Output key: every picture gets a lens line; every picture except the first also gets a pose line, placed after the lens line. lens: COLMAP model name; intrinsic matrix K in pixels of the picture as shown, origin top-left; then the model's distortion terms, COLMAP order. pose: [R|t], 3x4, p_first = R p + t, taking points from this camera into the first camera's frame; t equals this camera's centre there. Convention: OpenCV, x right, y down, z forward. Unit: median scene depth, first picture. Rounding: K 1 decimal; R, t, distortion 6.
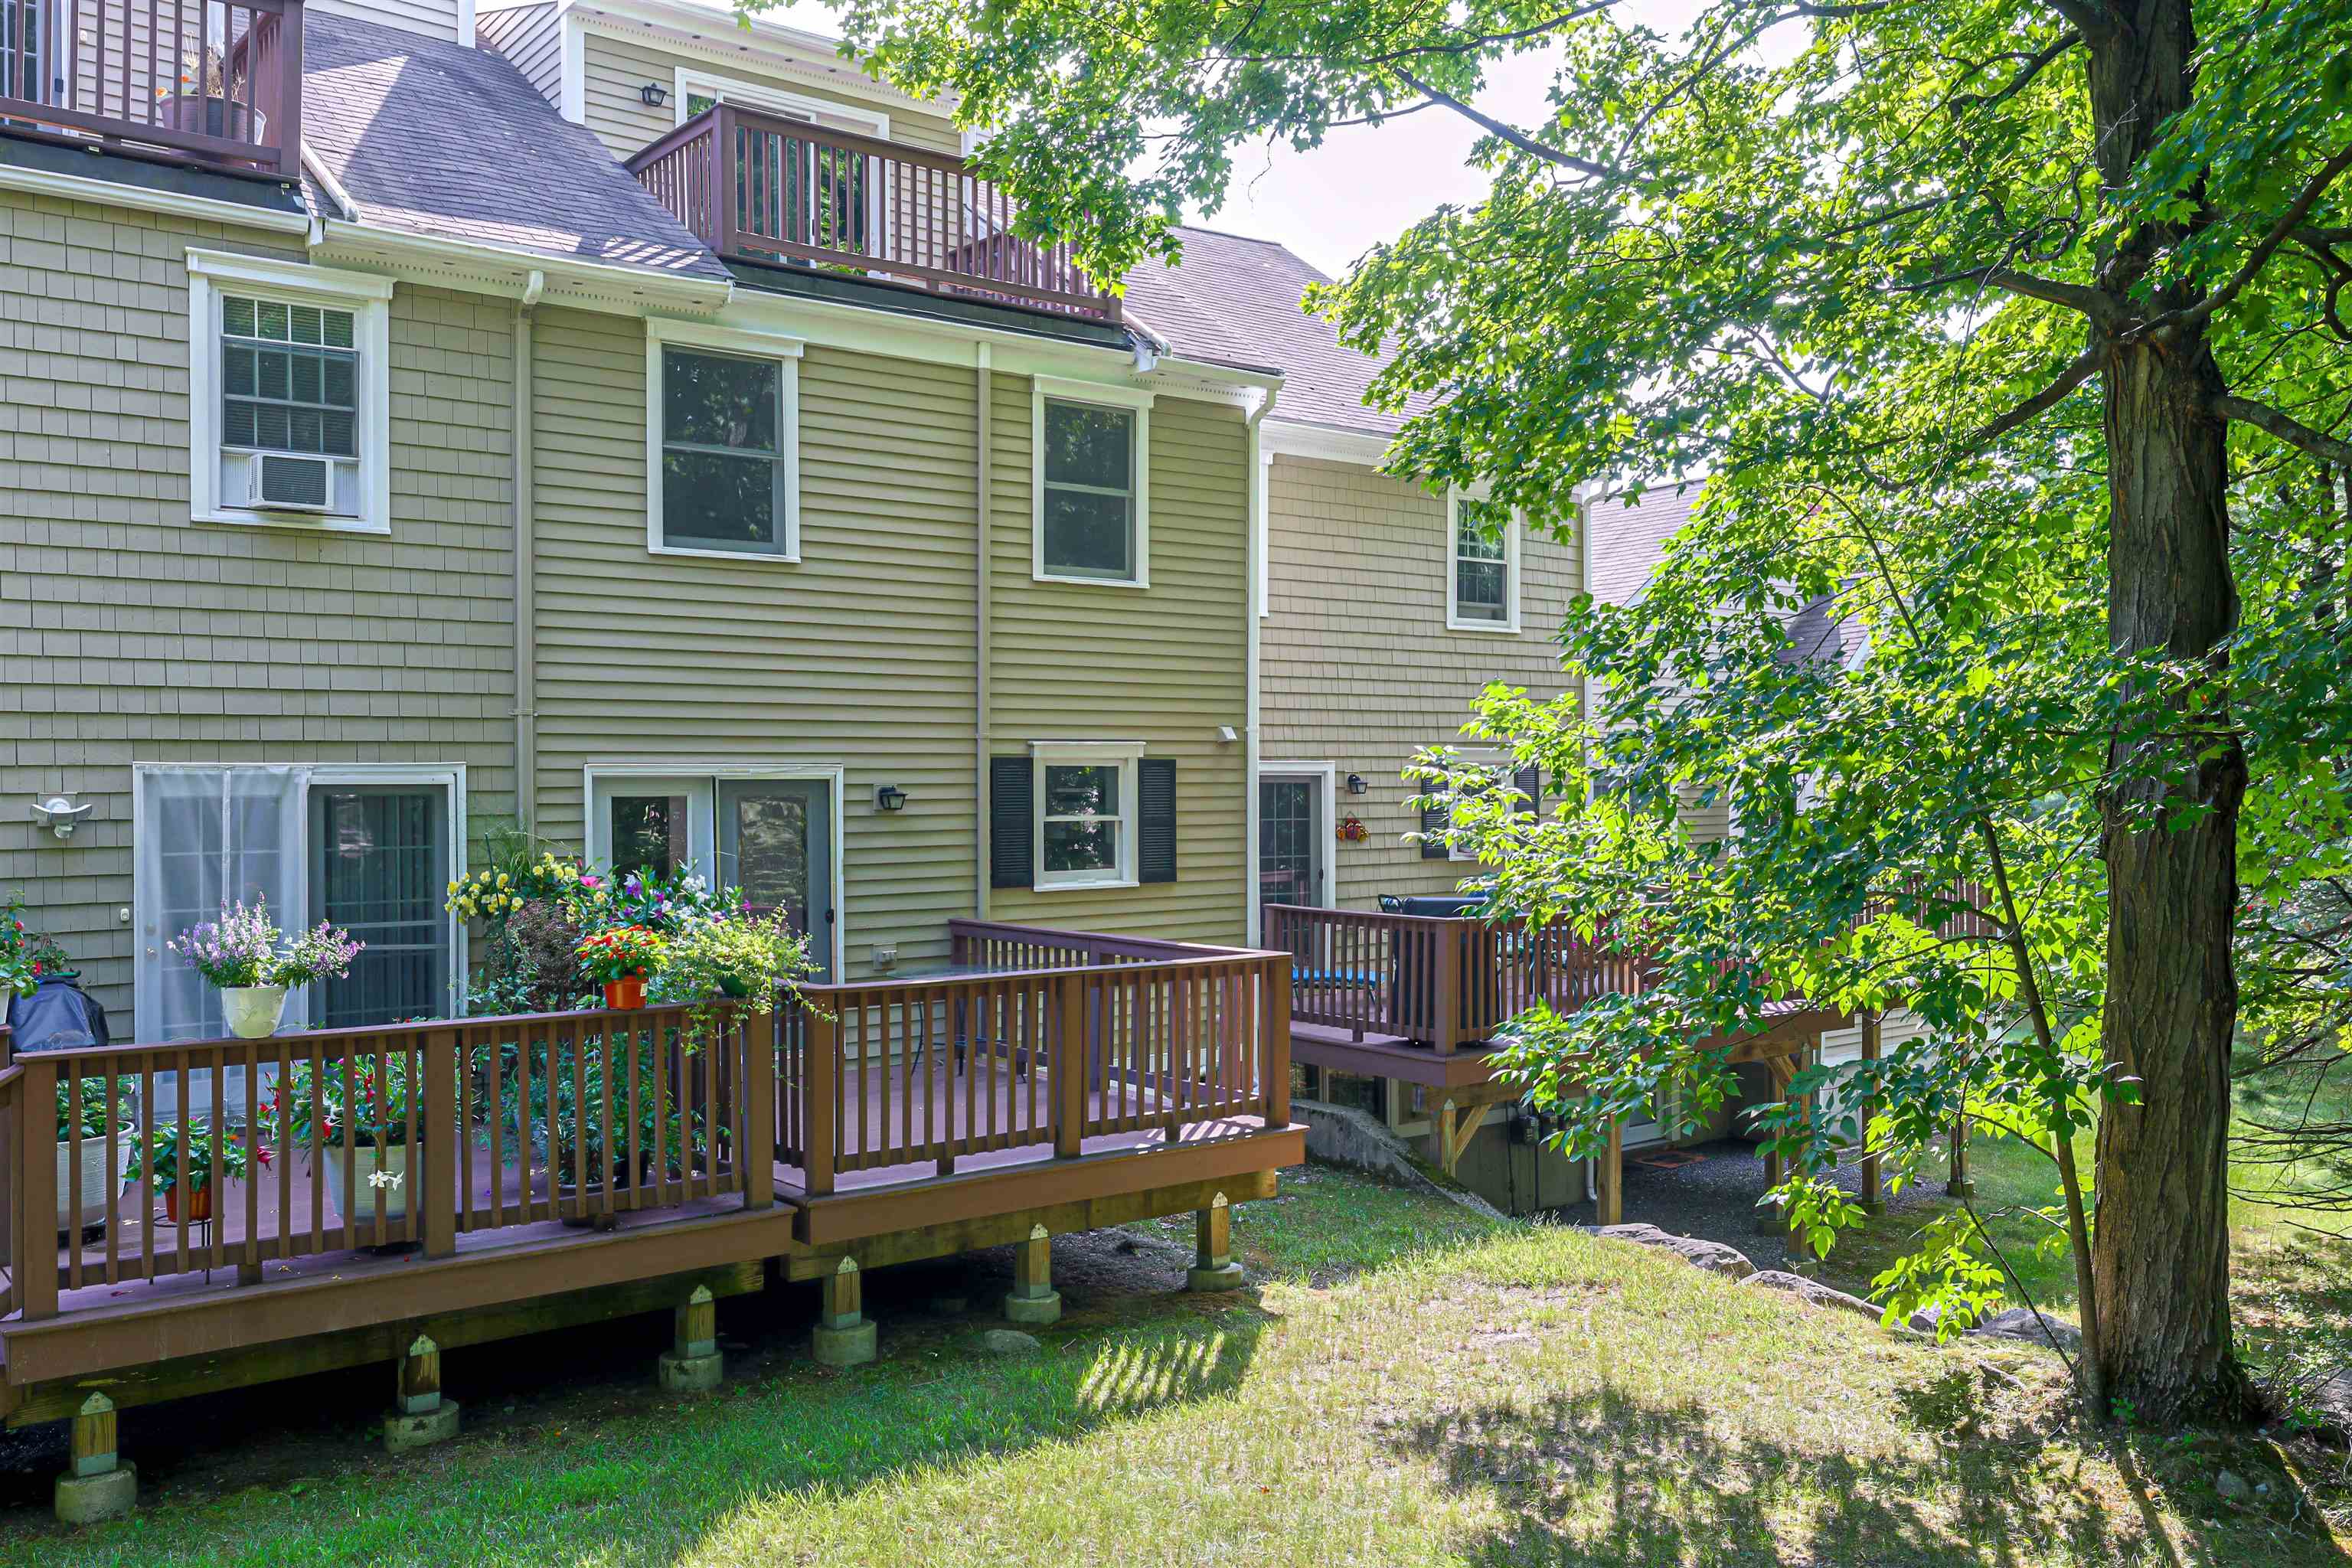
lens RADIAL K [[1929.8, 0, 1172.7], [0, 1929.8, 765.9], [0, 0, 1]] dist [-0.027451, 0.026098]
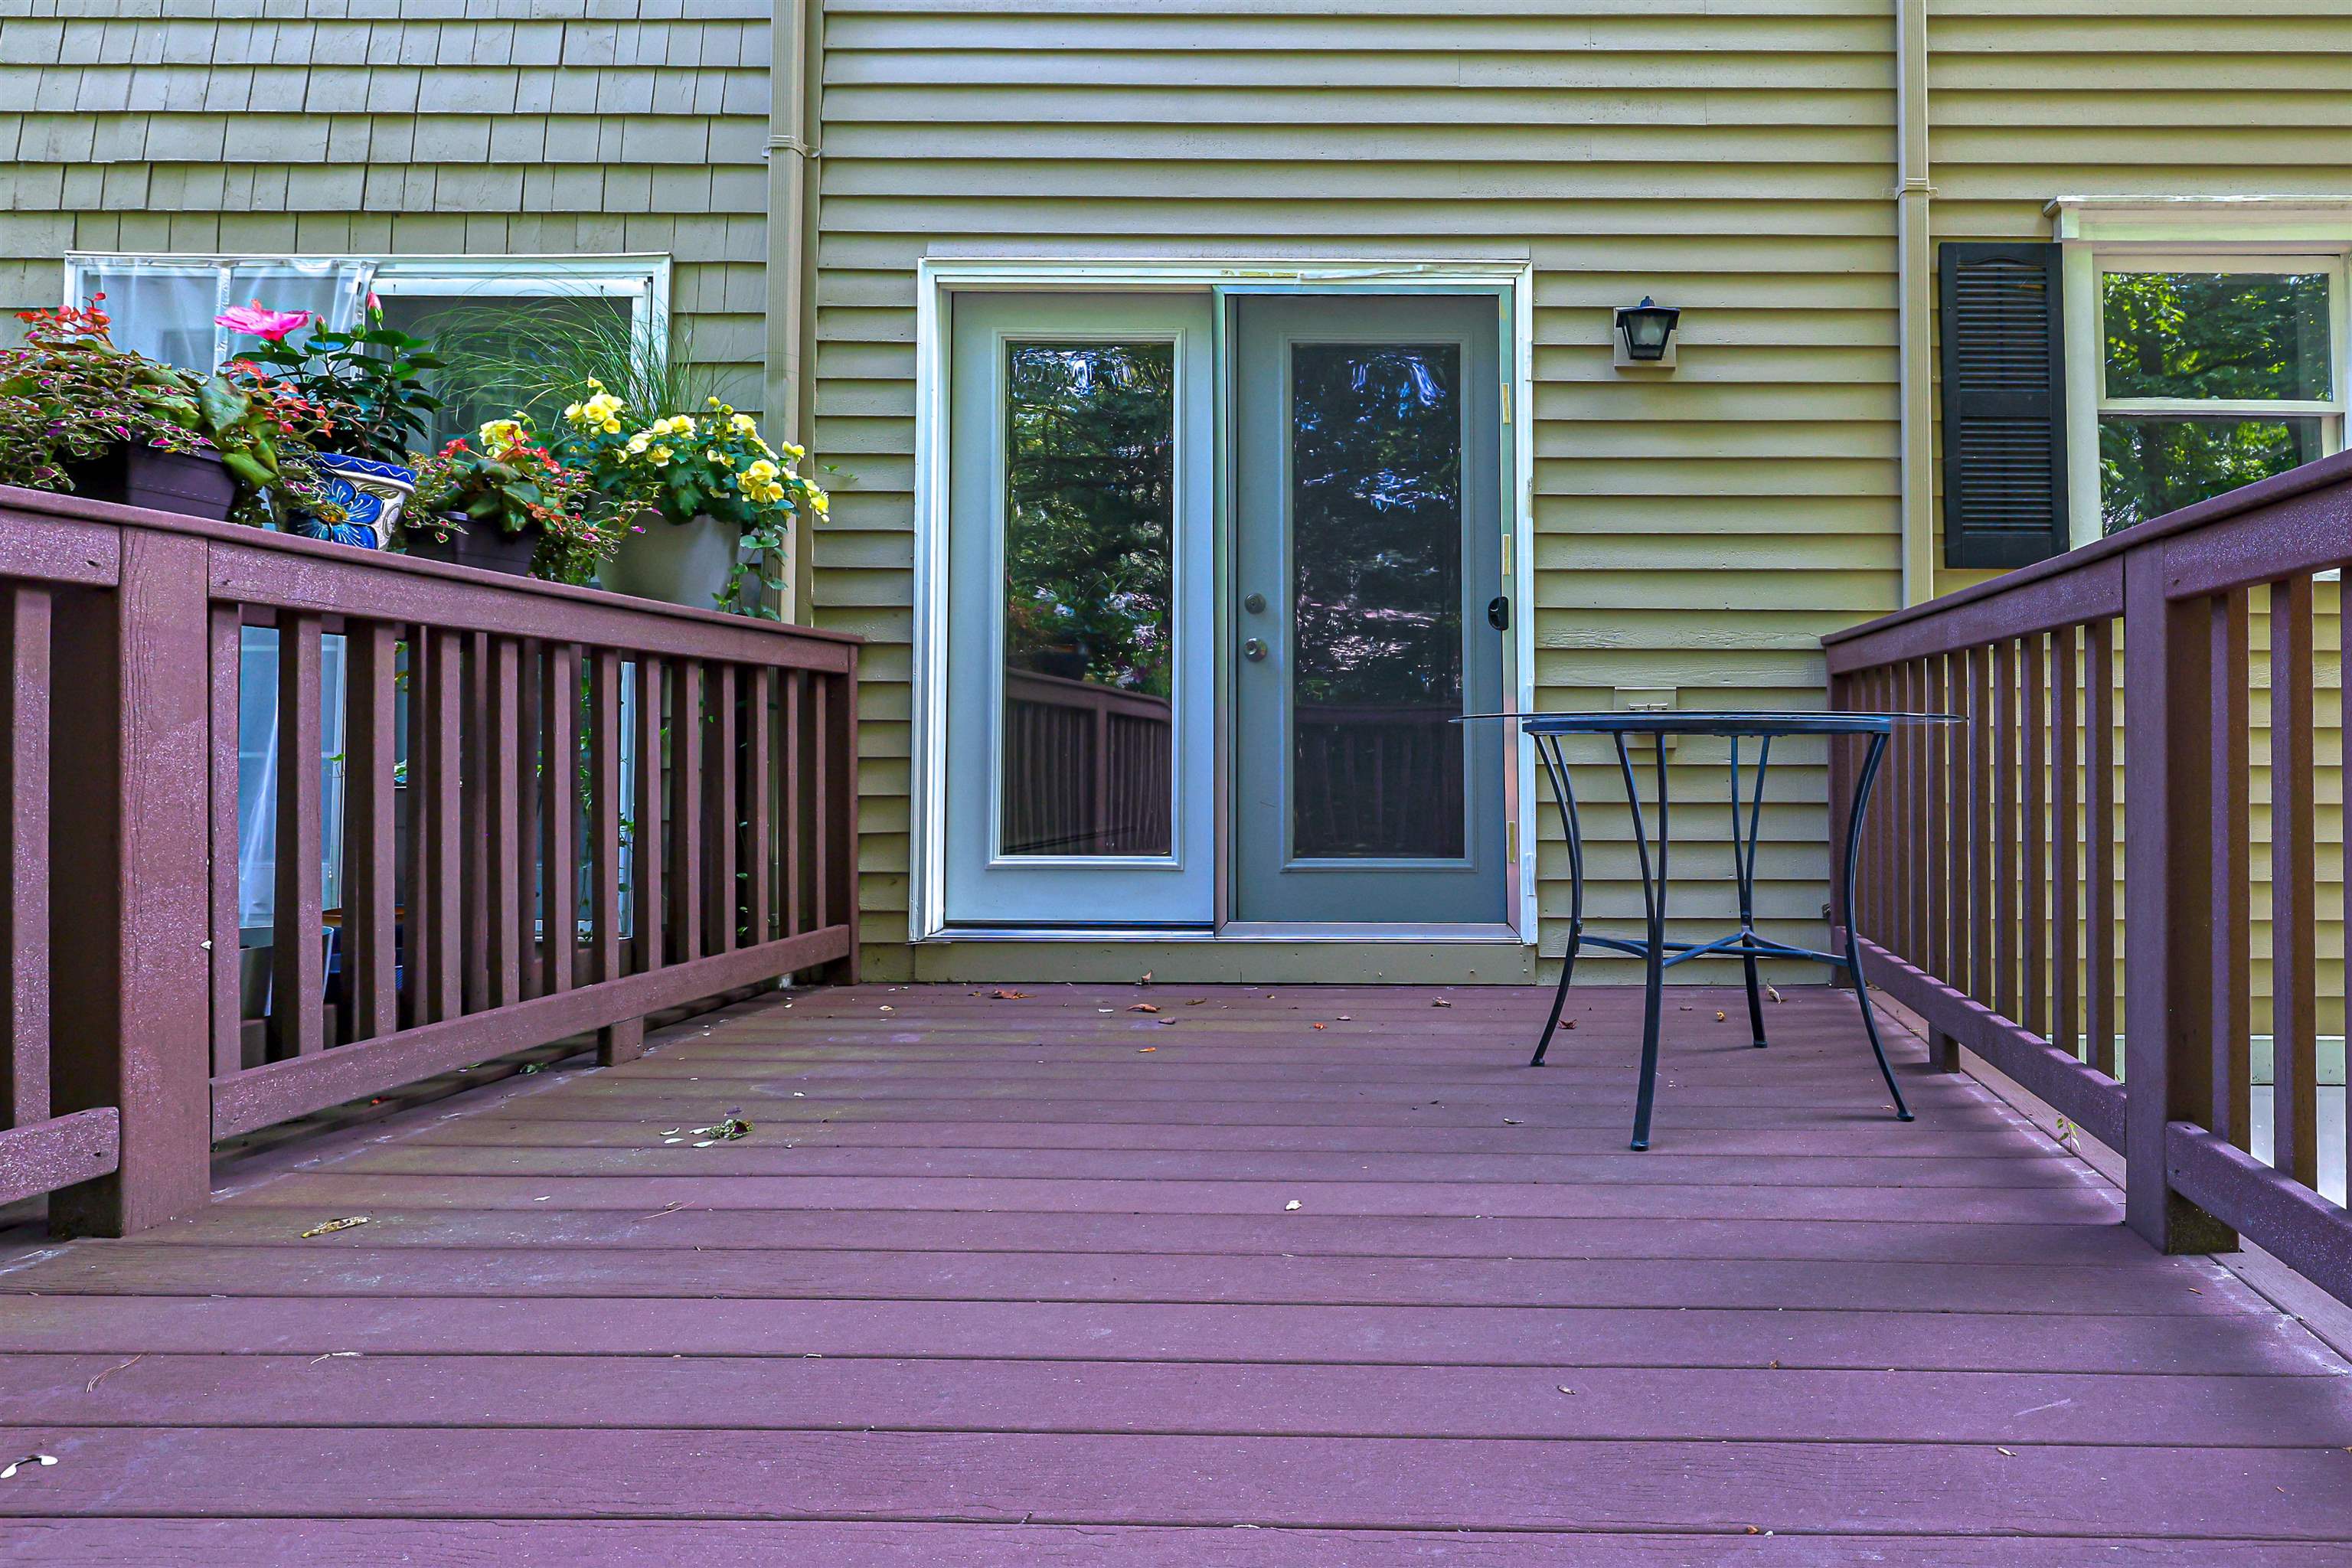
lens RADIAL K [[1041.3, 0, 1230.0], [0, 1041.3, 611.2], [0, 0, 1]] dist [-0.001537, 0.001154]
pose [[0.790845, 0.002929, -0.612010, -0.084341], [-0.008289, 0.999948, -0.005924, 0.080300], [0.611961, 0.009758, 0.790828, 0.791307]]
